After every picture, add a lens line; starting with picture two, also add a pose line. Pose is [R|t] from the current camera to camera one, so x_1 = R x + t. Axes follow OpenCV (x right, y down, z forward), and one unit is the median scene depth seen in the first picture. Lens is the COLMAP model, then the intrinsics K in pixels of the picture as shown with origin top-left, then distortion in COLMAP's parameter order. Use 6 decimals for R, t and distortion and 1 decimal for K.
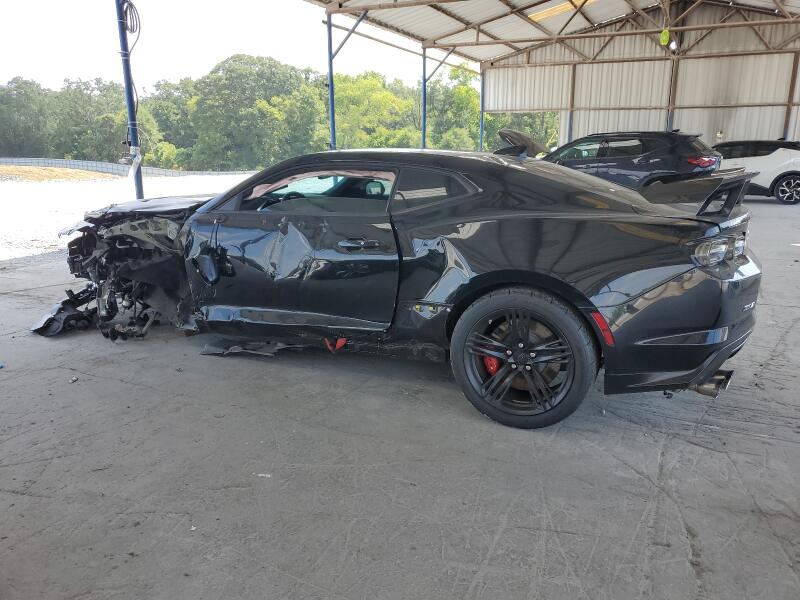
lens RADIAL K [[621.3, 0, 403.5], [0, 621.3, 298.6], [0, 0, 1]] dist [0.036322, -0.006123]
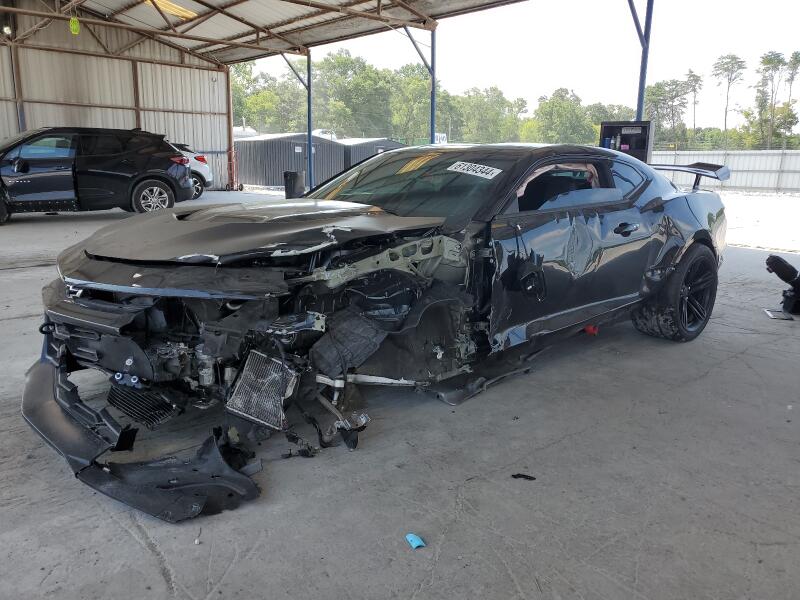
lens RADIAL K [[621.3, 0, 403.5], [0, 621.3, 298.6], [0, 0, 1]] dist [0.036322, -0.006123]
pose [[0.418054, -0.200193, 0.886089, -0.970219], [0.200401, 0.971708, 0.124988, -0.143146], [-0.886042, 0.125321, 0.446345, 0.672231]]
